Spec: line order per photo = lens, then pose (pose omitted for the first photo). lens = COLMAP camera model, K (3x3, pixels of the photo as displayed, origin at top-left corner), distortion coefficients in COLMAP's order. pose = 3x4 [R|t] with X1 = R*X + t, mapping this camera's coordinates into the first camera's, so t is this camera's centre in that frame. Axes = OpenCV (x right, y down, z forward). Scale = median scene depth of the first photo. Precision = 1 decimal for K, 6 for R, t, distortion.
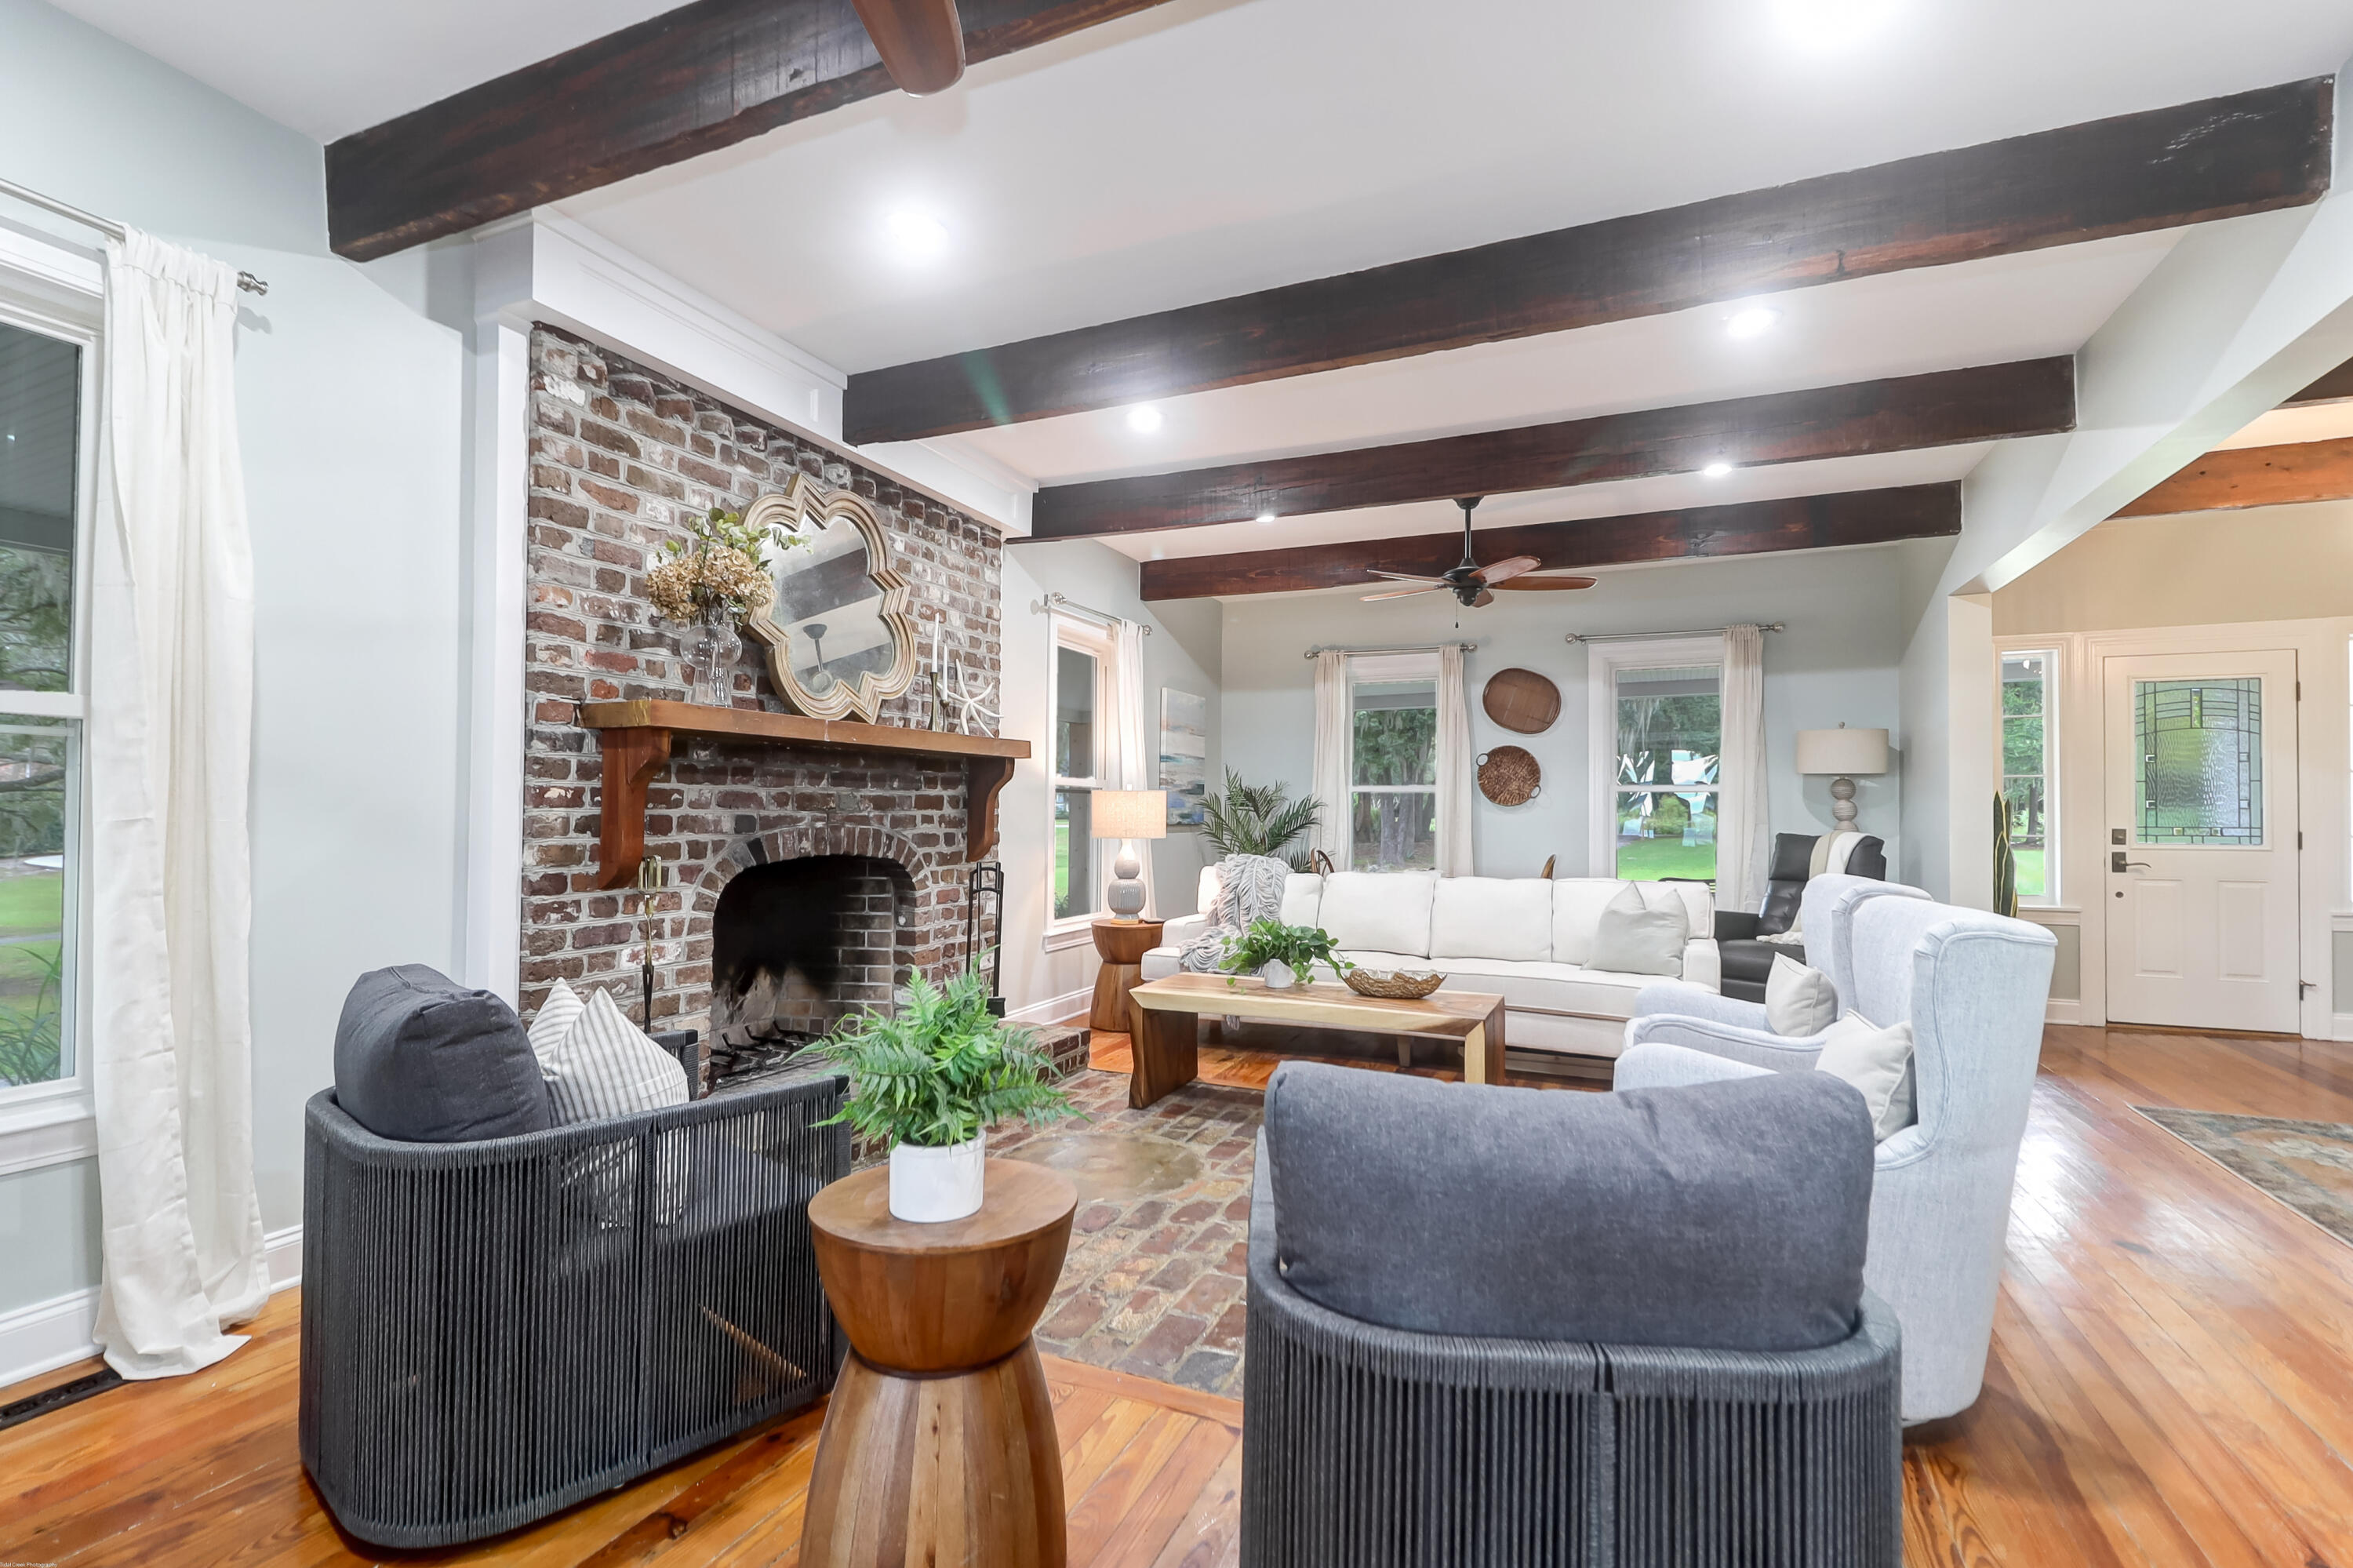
lens RADIAL K [[1076.4, 0, 1175.9], [0, 1076.4, 796.1], [0, 0, 1]] dist [0.013752, -0.008130]
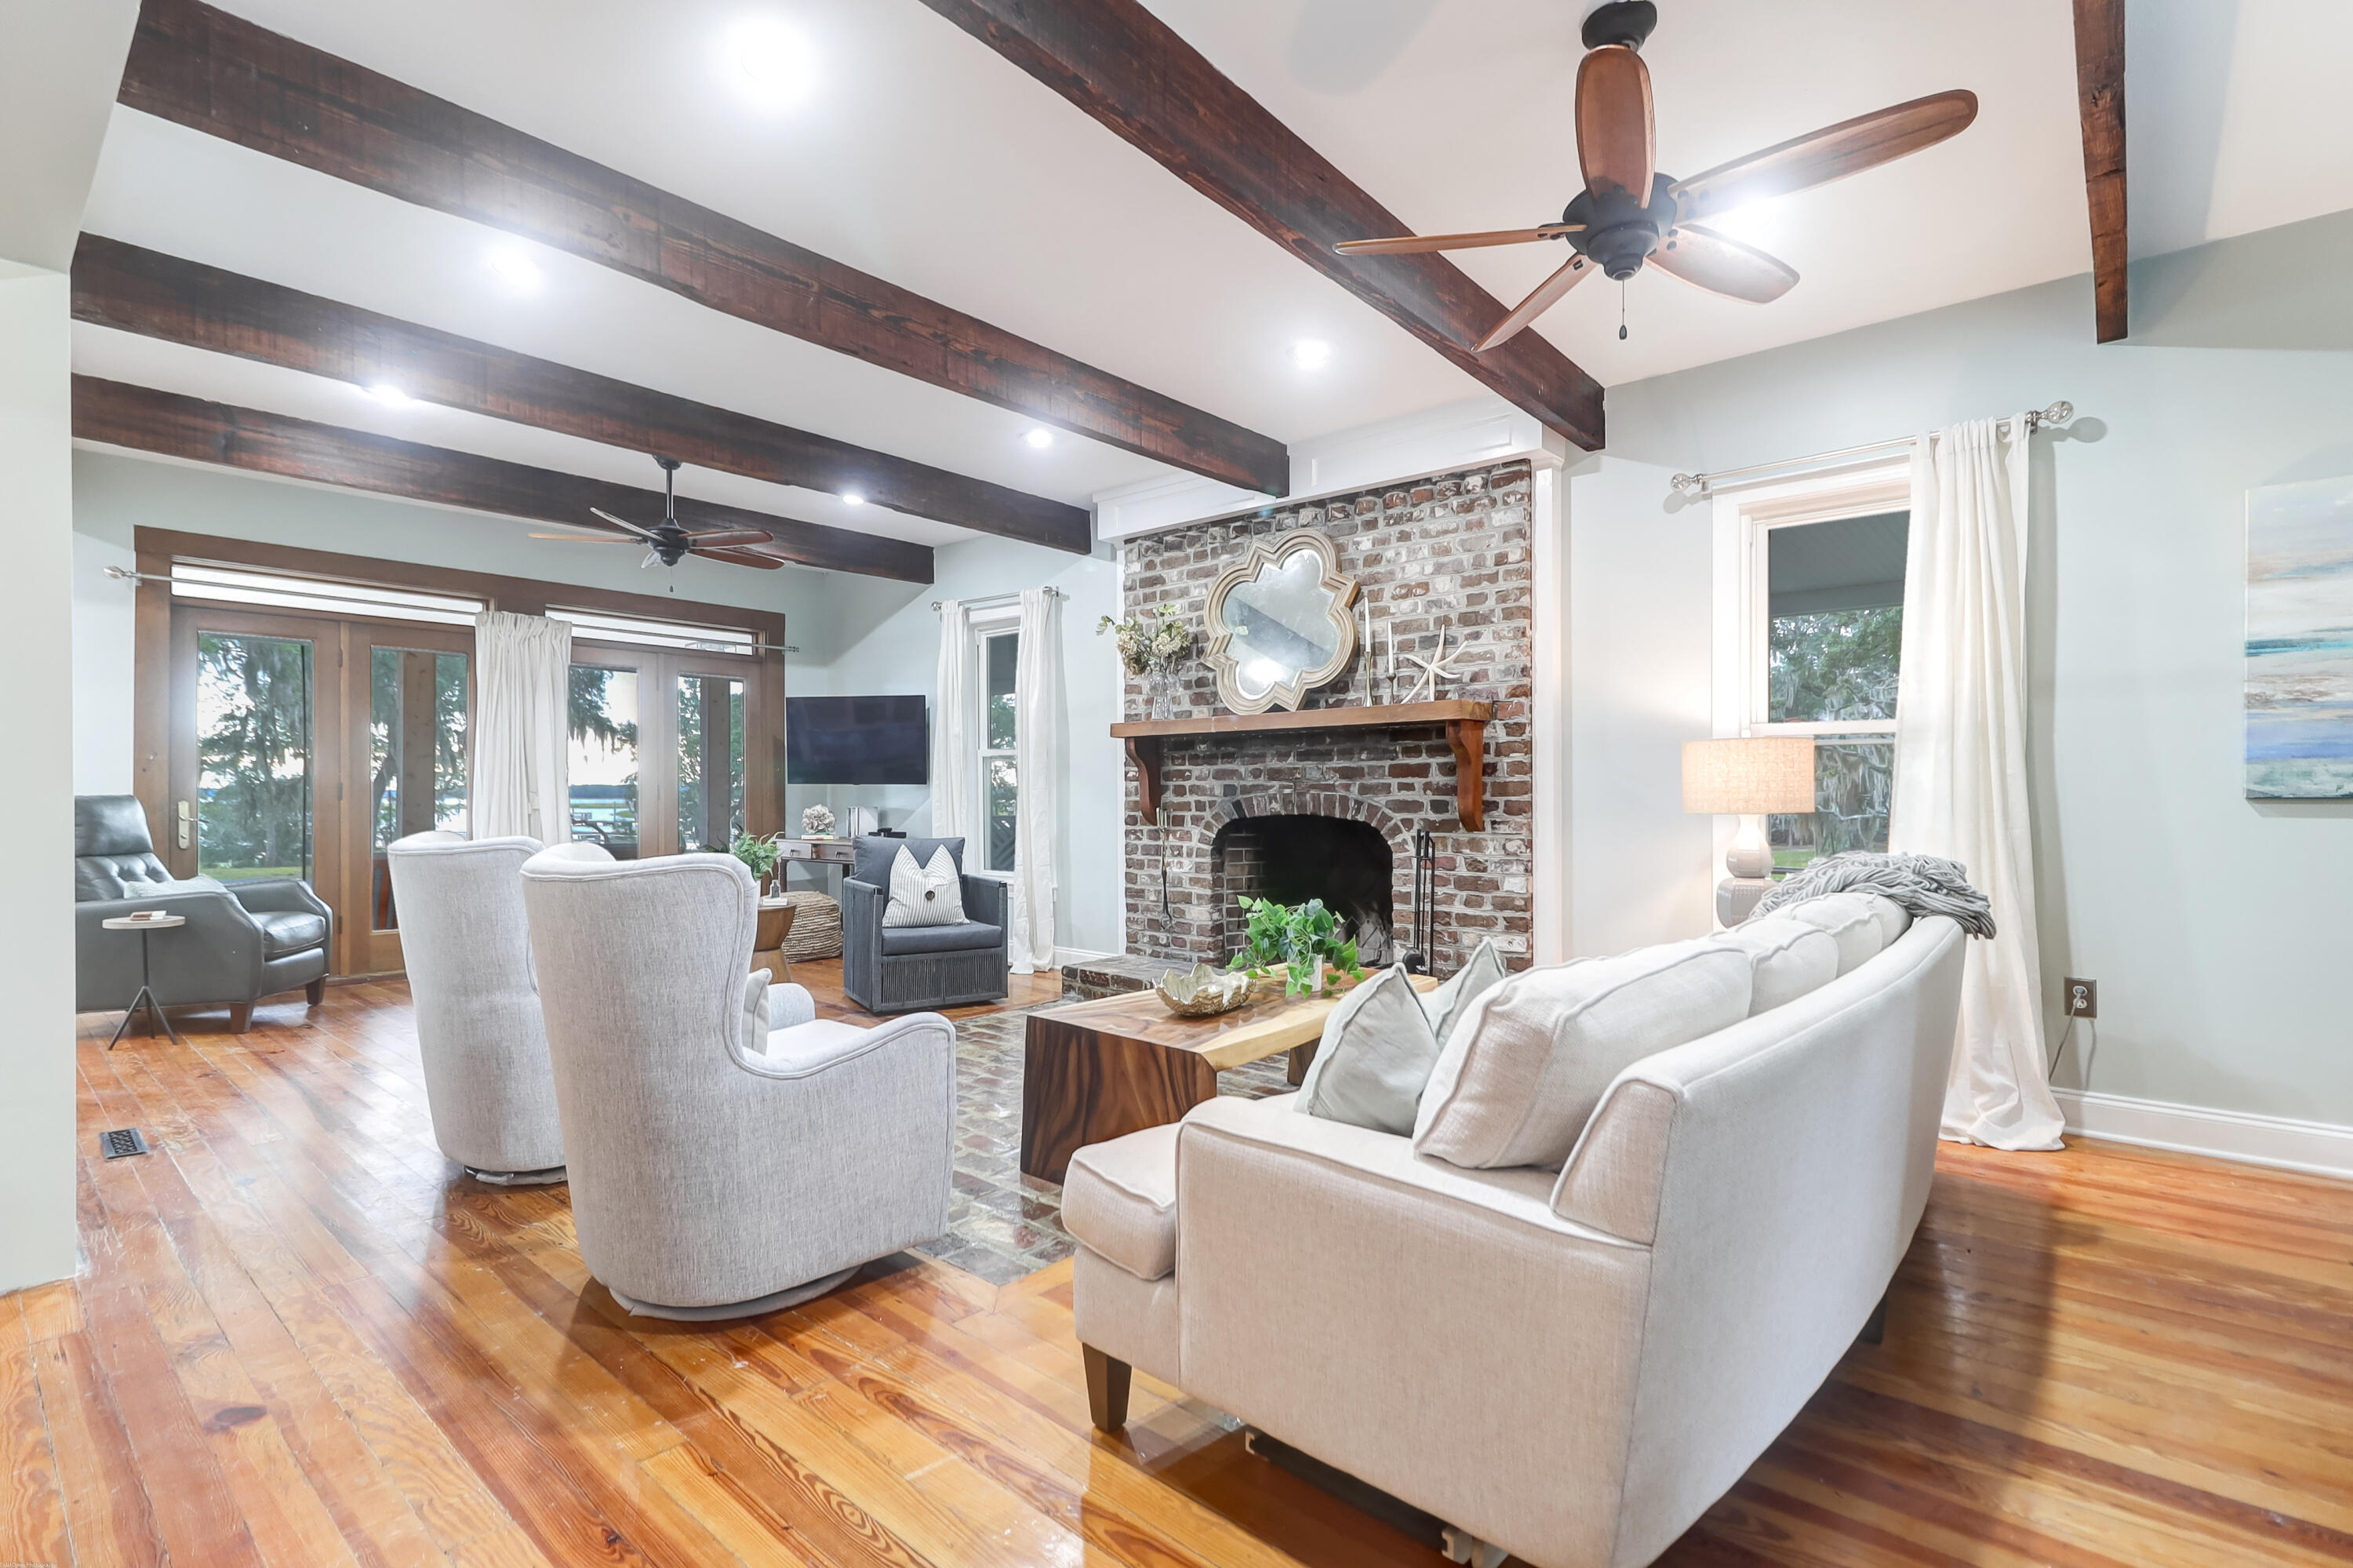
lens RADIAL K [[1076.4, 0, 1168.2], [0, 1076.4, 797.1], [0, 0, 1]] dist [0.013752, -0.008130]
pose [[-0.300693, -0.005690, -0.953704, 1.051214], [0.011973, 0.999881, -0.009741, 0.048478], [0.953646, -0.014347, -0.300589, 1.356395]]
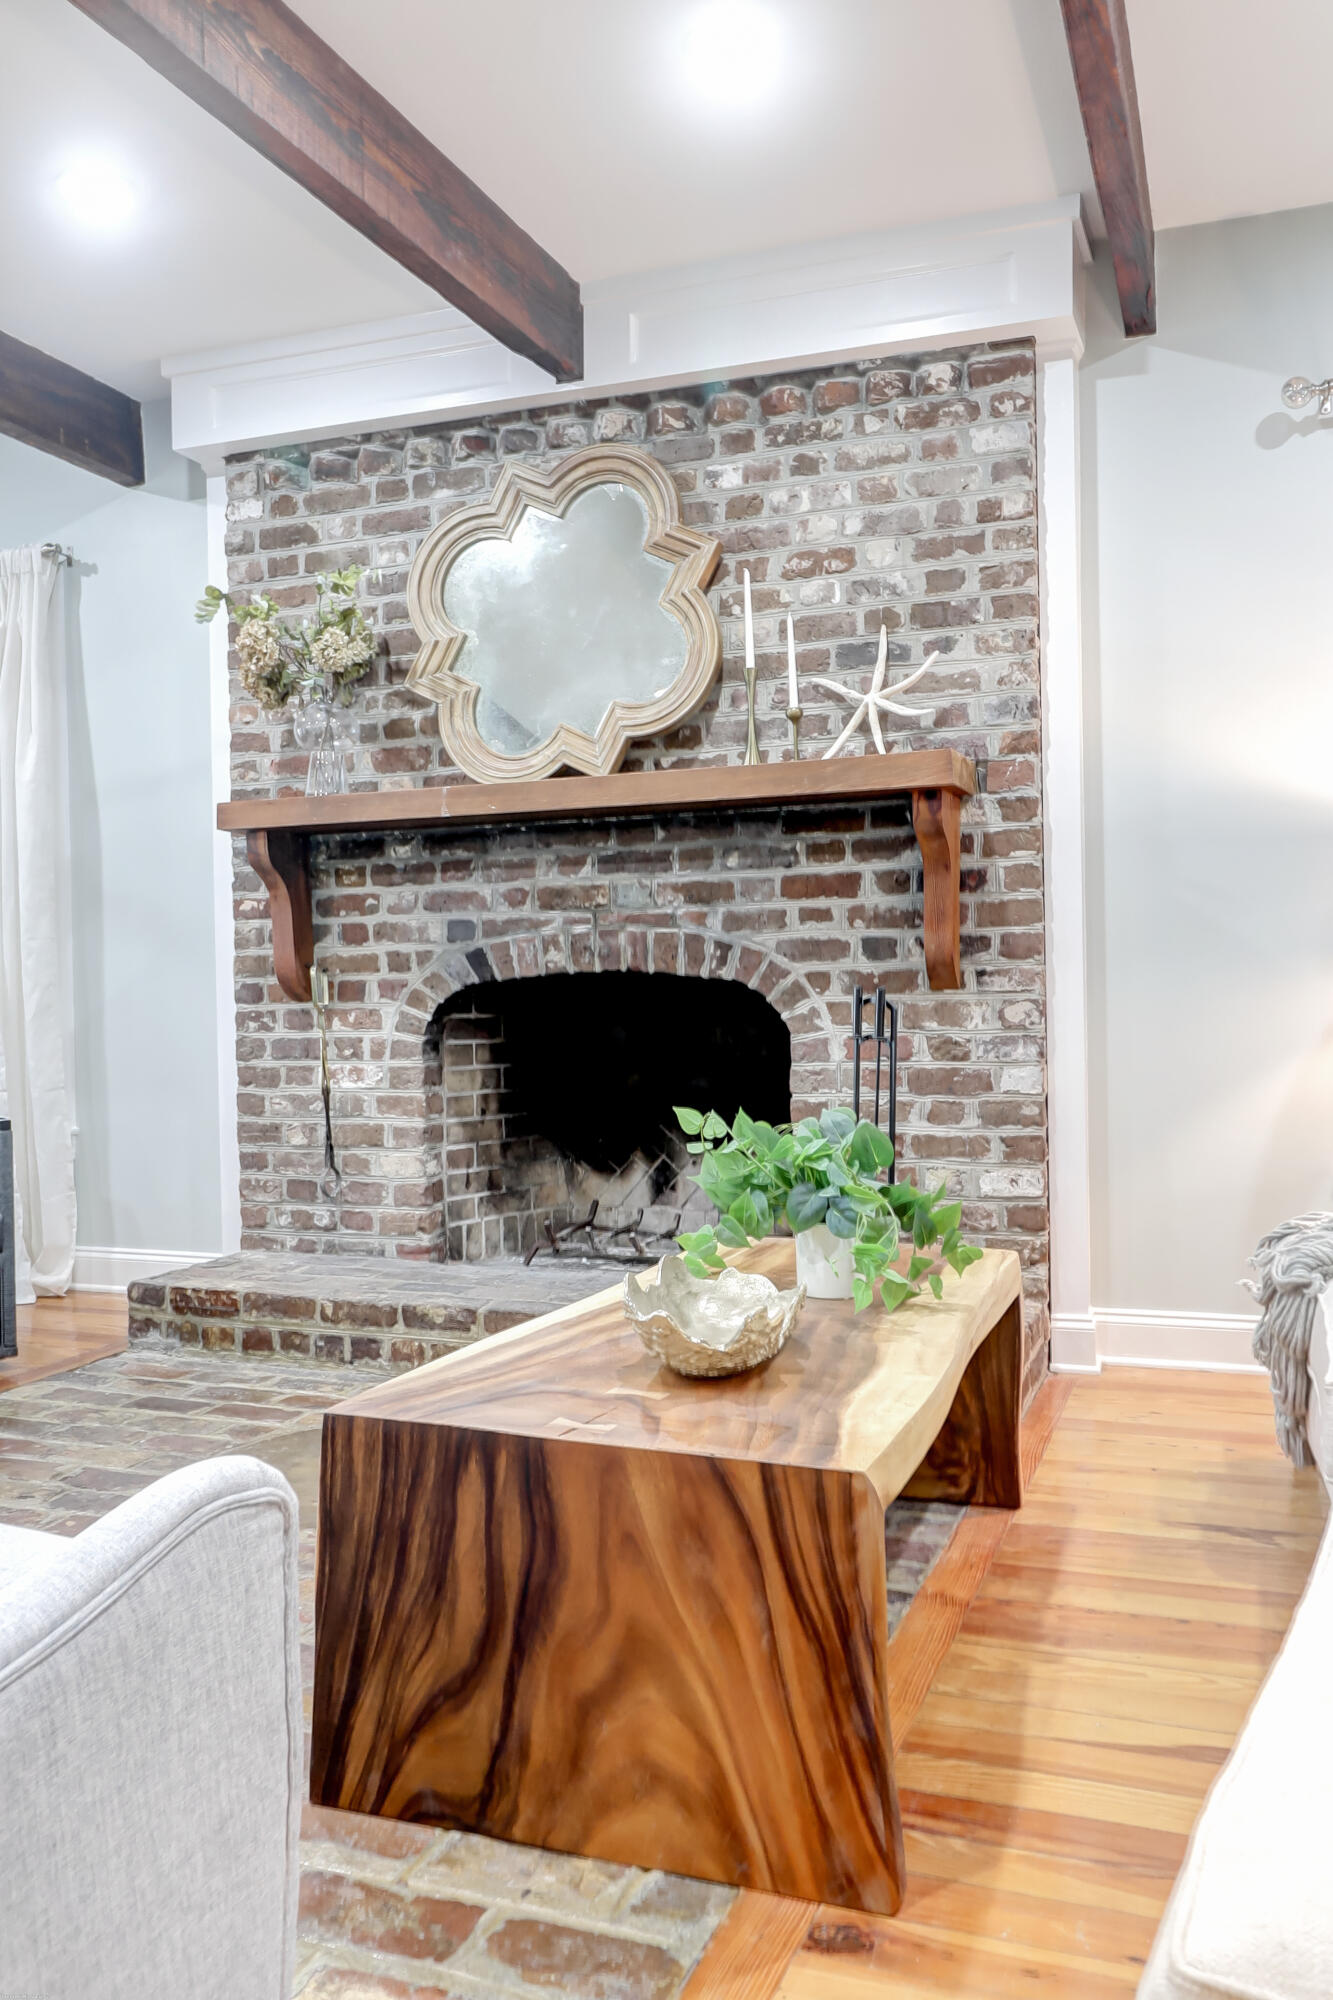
lens RADIAL K [[1579.8, 0, 672.9], [0, 1579.8, 1004.2], [0, 0, 1]] dist [0.004575, 0.005354]
pose [[0.052232, -0.000717, -0.998635, 0.782391], [0.029509, 0.999564, 0.000826, 0.083723], [0.998199, -0.029512, 0.052230, 1.084004]]
